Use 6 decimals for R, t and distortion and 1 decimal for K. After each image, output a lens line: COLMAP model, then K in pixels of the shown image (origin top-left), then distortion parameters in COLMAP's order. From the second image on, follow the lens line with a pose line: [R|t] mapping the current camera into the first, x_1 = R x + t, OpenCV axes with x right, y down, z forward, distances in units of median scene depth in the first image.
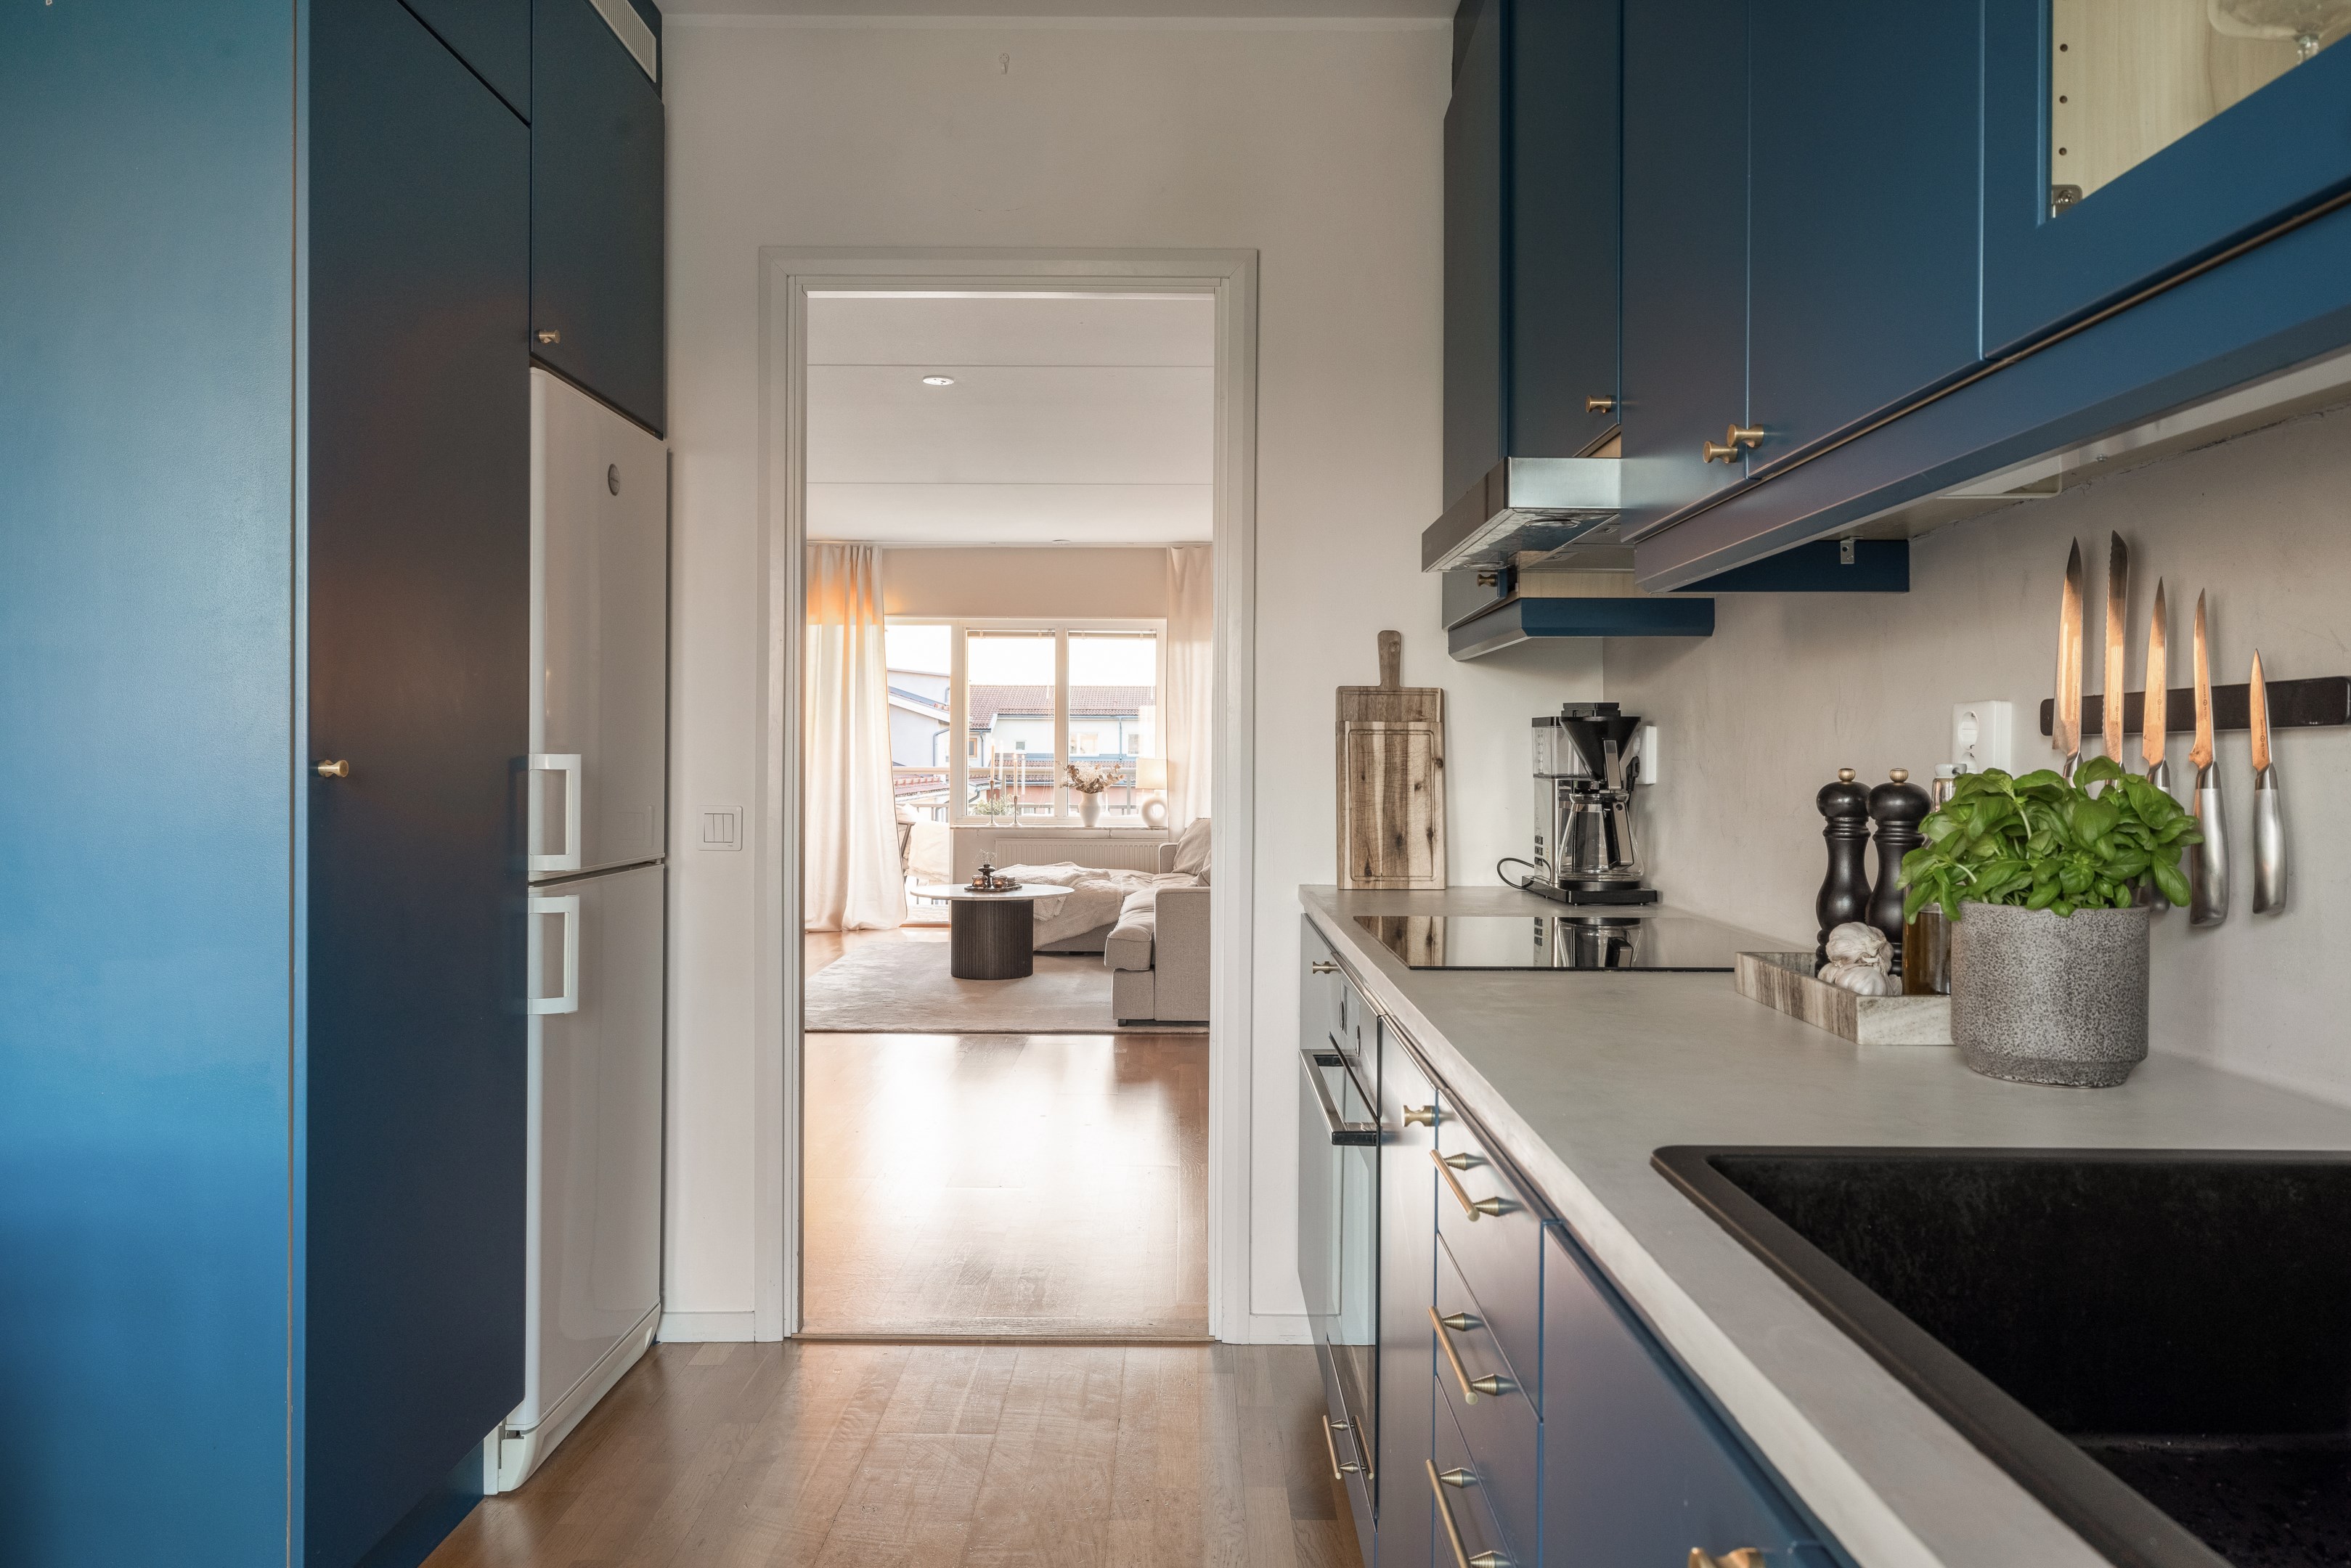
lens RADIAL K [[1556.8, 0, 1175.5], [0, 1556.8, 784.0], [0, 0, 1]] dist [-0.001220, -0.000586]
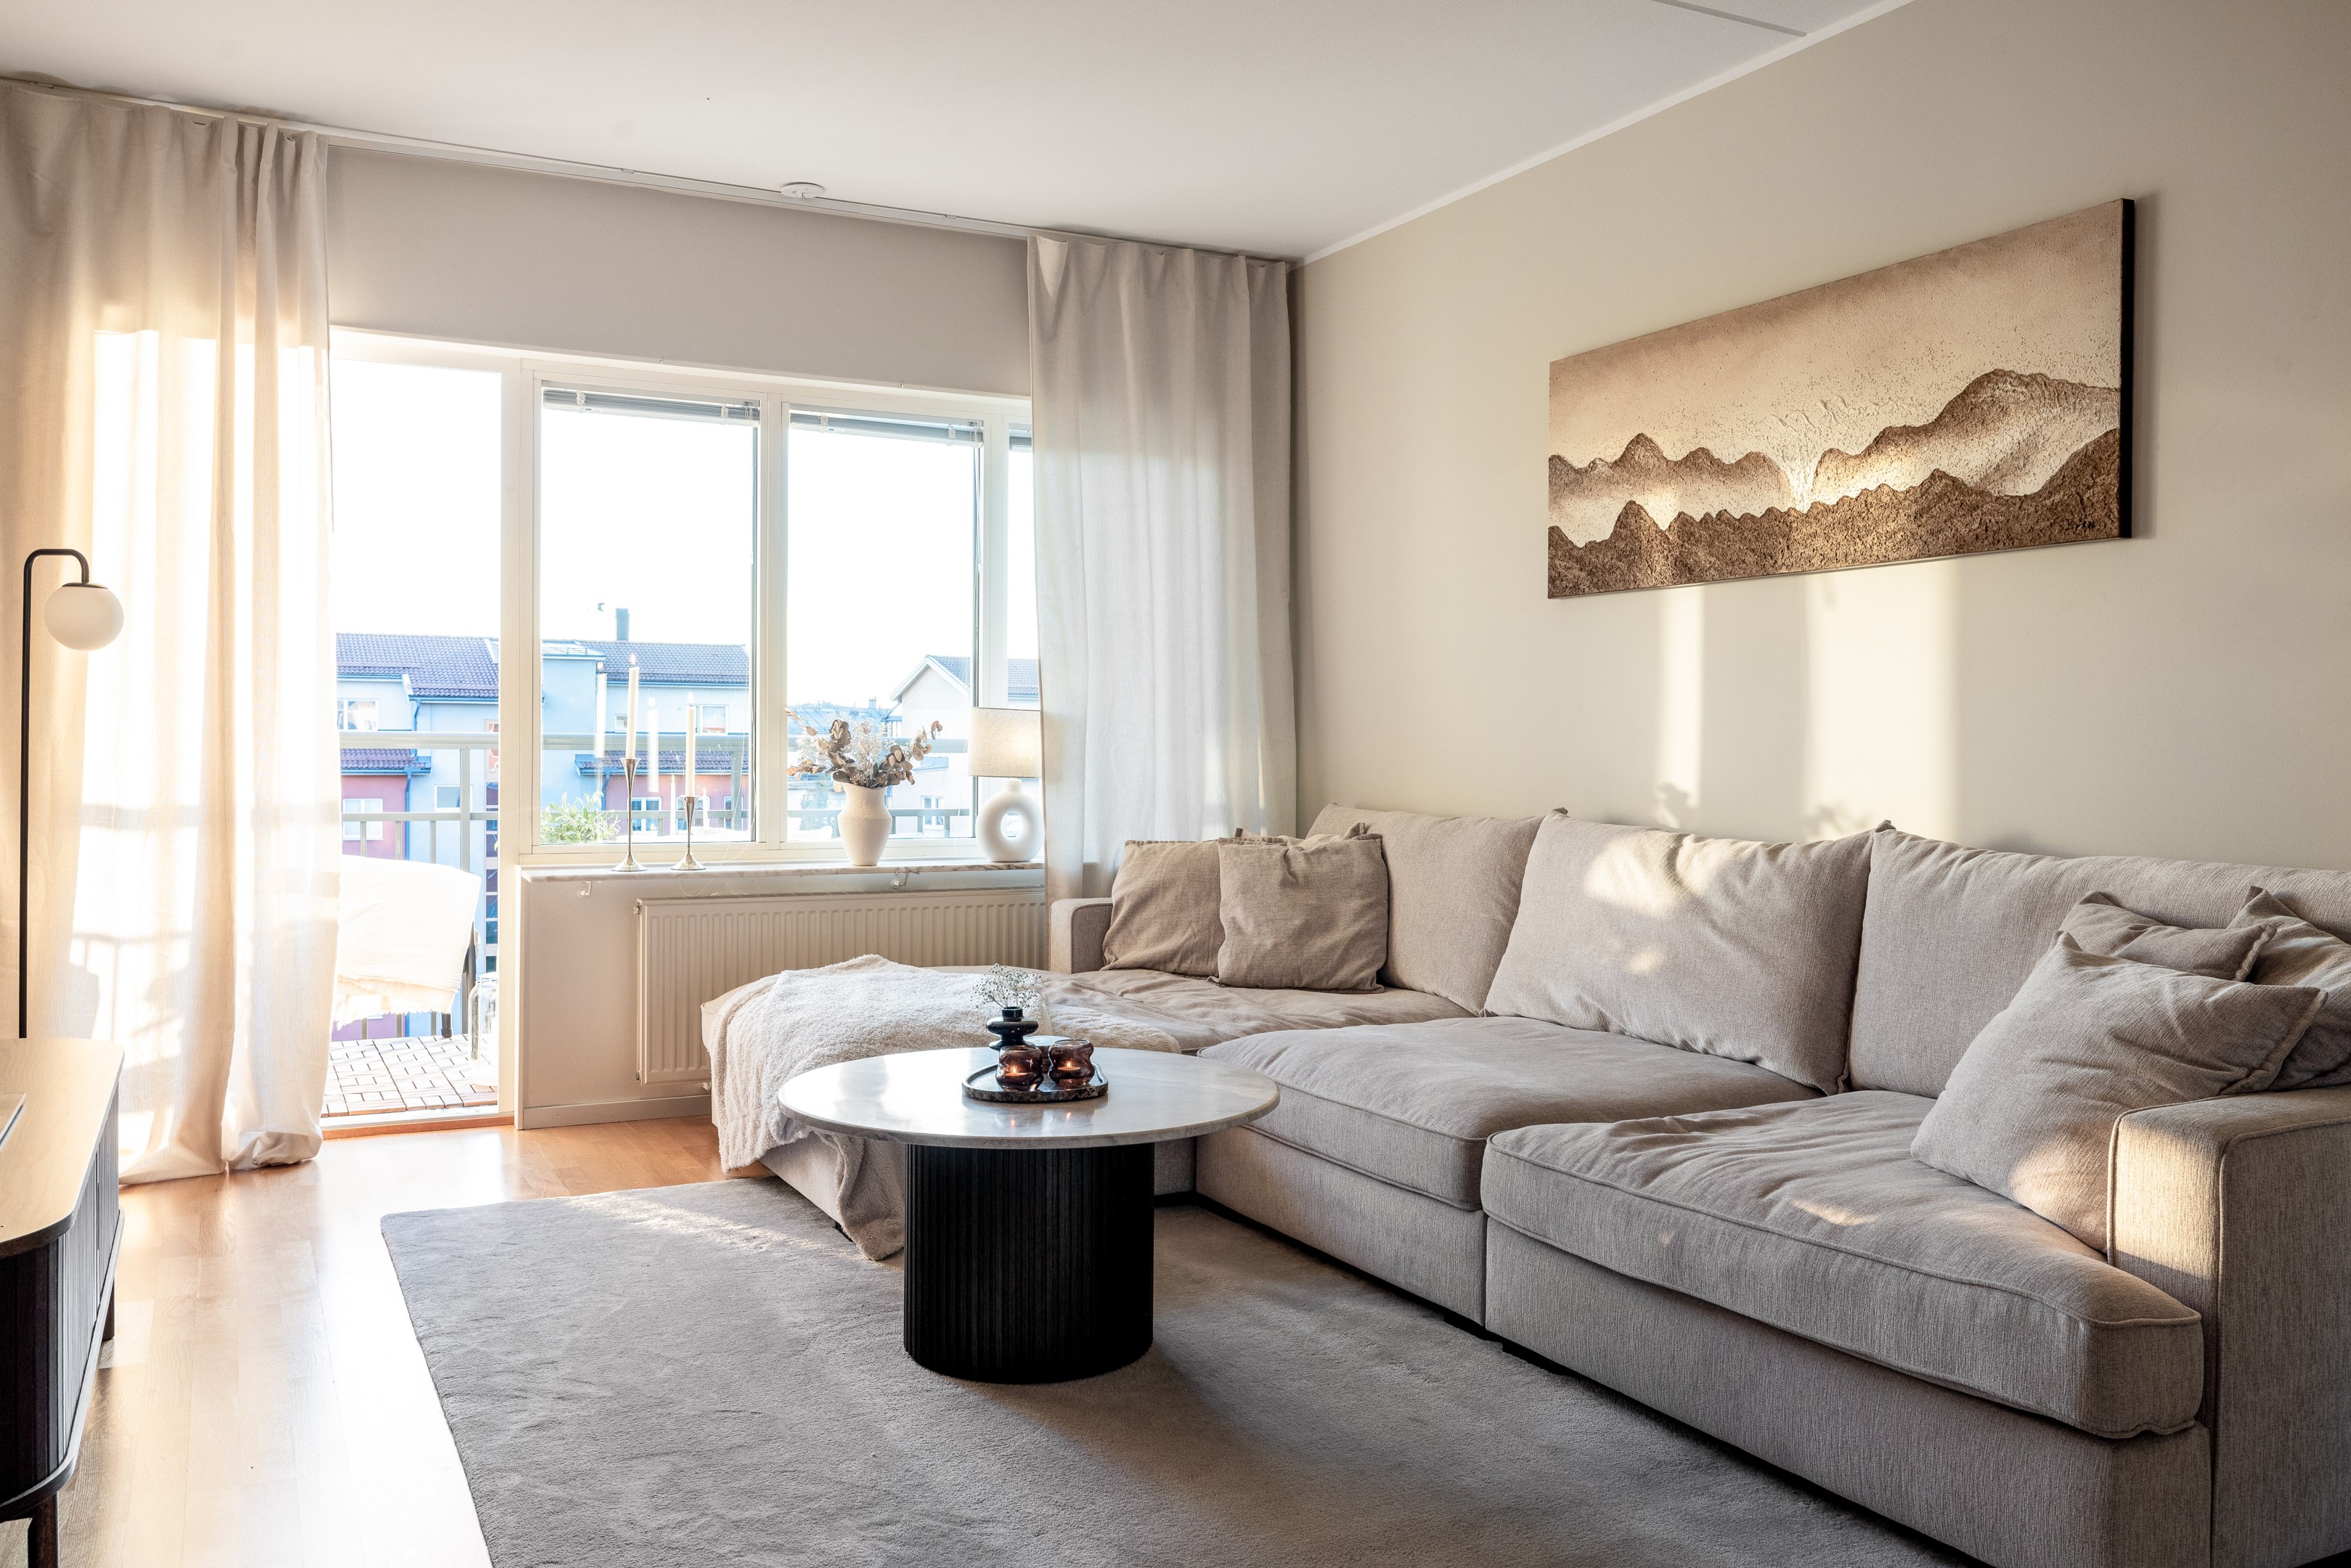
lens RADIAL K [[1860.6, 0, 1175.5], [0, 1860.6, 784.0], [0, 0, 1]] dist [-0.049950, 0.092361]
pose [[0.890785, -0.009514, 0.454326, -0.212342], [0.006257, 0.999943, 0.008671, 0.000982], [-0.454382, -0.004881, 0.890793, 0.508773]]
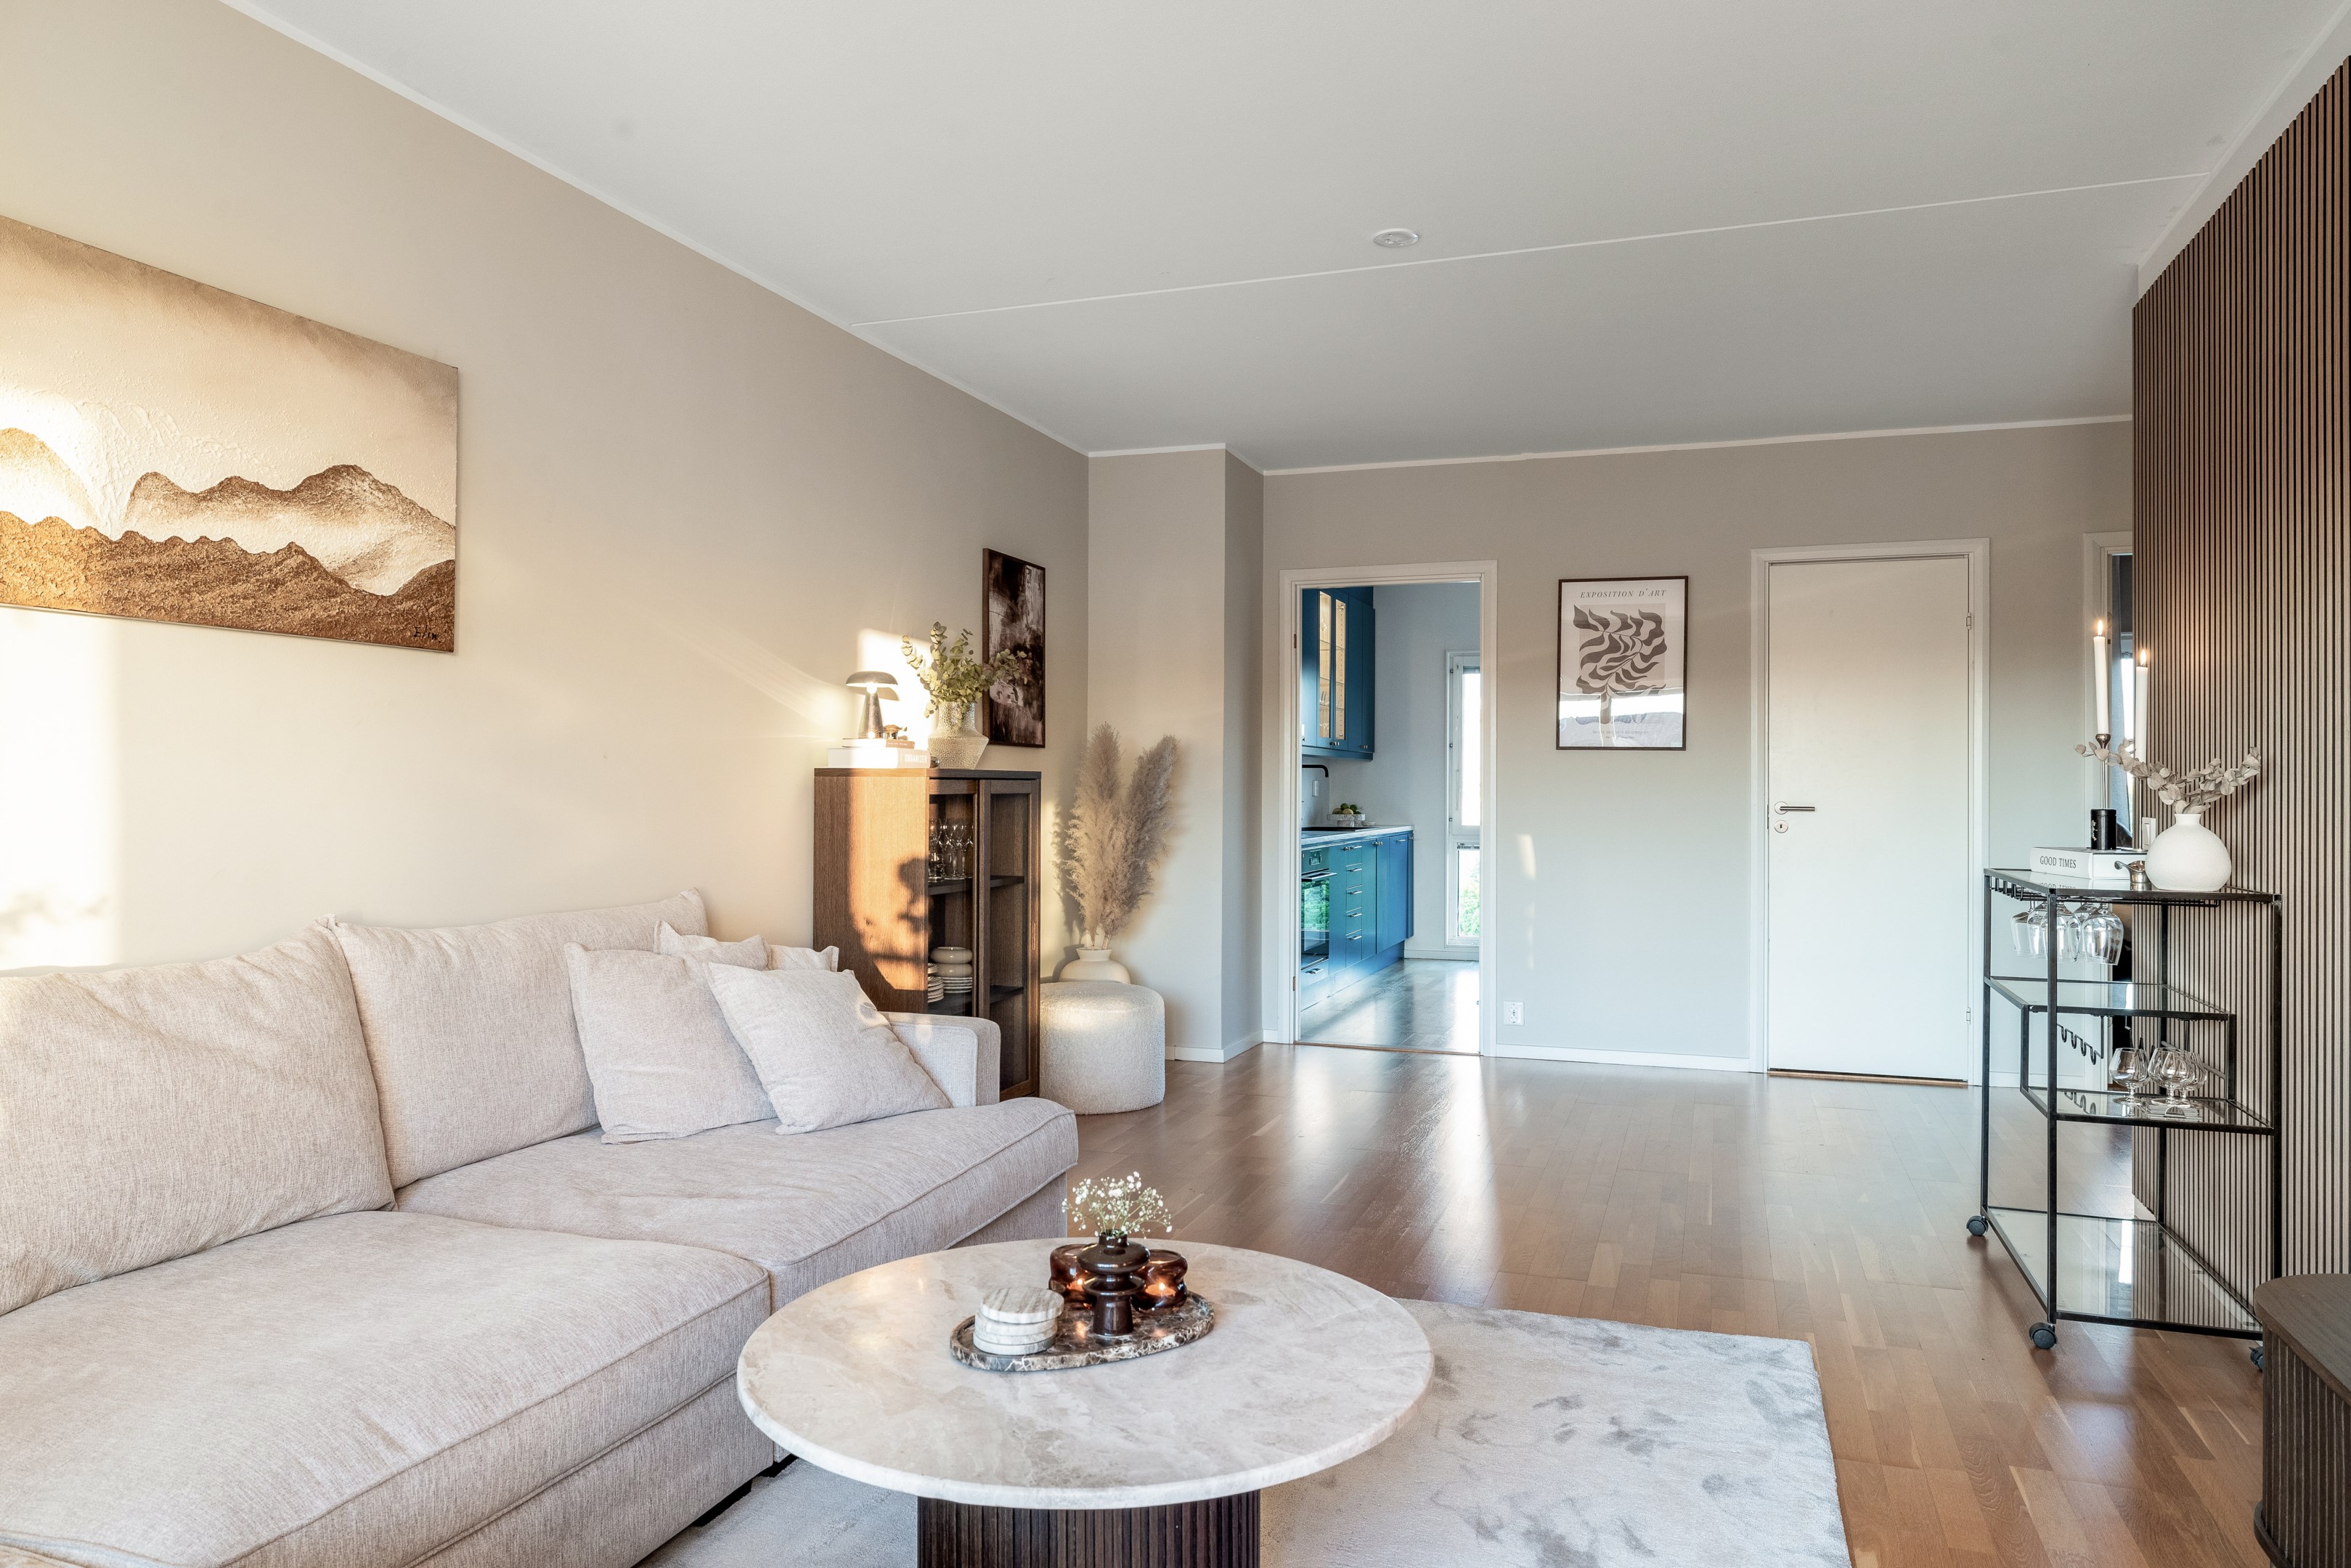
lens RADIAL K [[1556.8, 0, 1175.5], [0, 1556.8, 784.0], [0, 0, 1]] dist [-0.001220, -0.000586]
pose [[-0.944275, -0.004679, 0.329125, -0.164443], [-0.000470, 0.999917, 0.012867, -0.015452], [-0.329158, 0.011995, -0.944199, 0.980288]]
